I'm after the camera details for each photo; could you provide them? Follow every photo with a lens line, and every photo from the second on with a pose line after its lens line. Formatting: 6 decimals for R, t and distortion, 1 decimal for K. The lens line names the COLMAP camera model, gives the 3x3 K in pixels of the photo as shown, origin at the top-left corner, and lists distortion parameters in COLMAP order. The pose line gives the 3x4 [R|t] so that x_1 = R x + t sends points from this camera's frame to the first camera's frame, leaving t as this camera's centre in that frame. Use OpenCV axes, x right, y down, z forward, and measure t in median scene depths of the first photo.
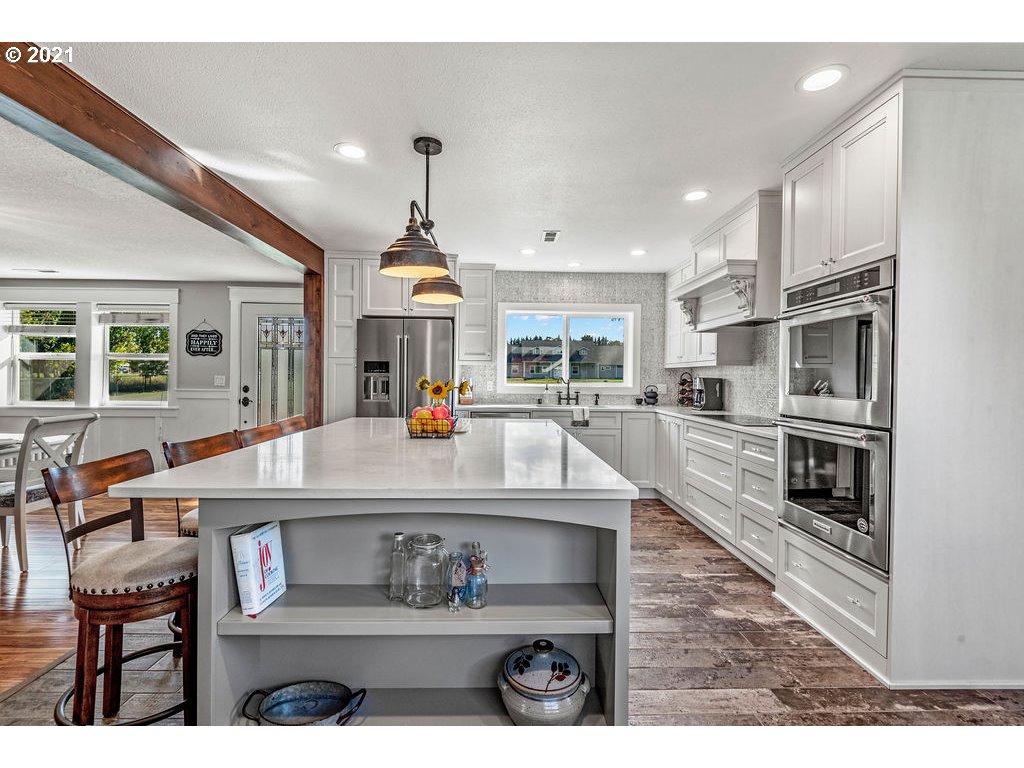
lens RADIAL K [[474.1, 0, 500.6], [0, 474.1, 381.6], [0, 0, 1]] dist [0.039270, -0.000348]
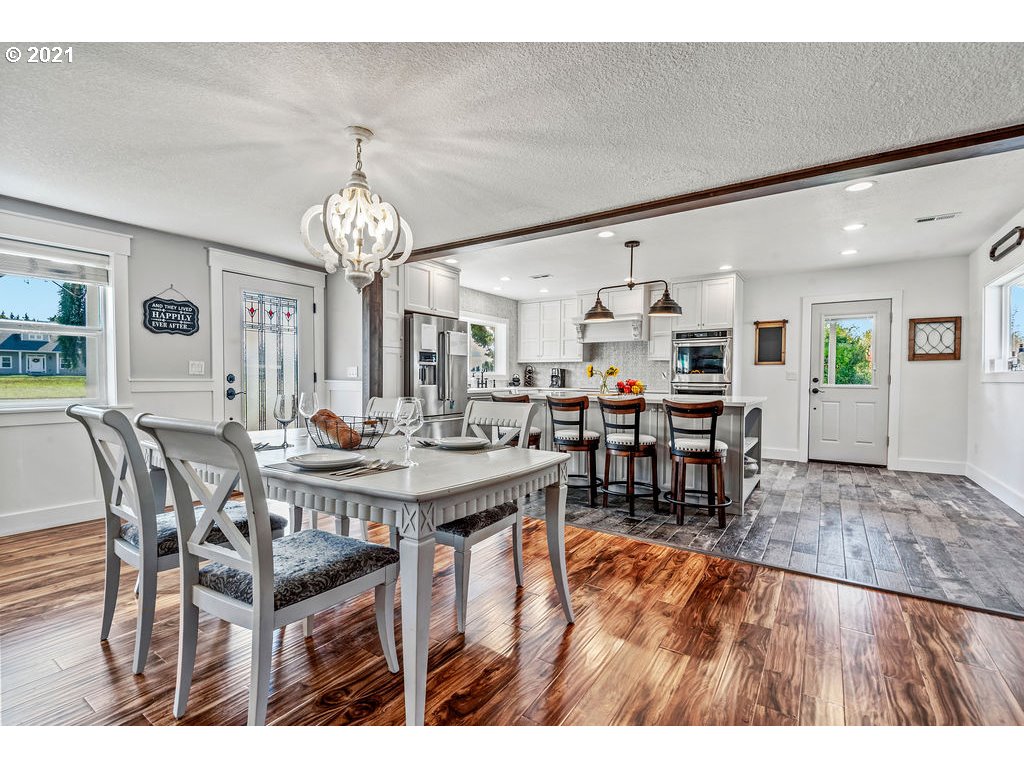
lens RADIAL K [[482.0, 0, 511.1], [0, 482.0, 389.2], [0, 0, 1]] dist [-0.000553, -0.001281]
pose [[0.558085, -0.026234, 0.829369, -0.968177], [0.008642, 0.999630, 0.025804, 0.017519], [-0.829739, -0.007233, 0.558105, 0.152347]]
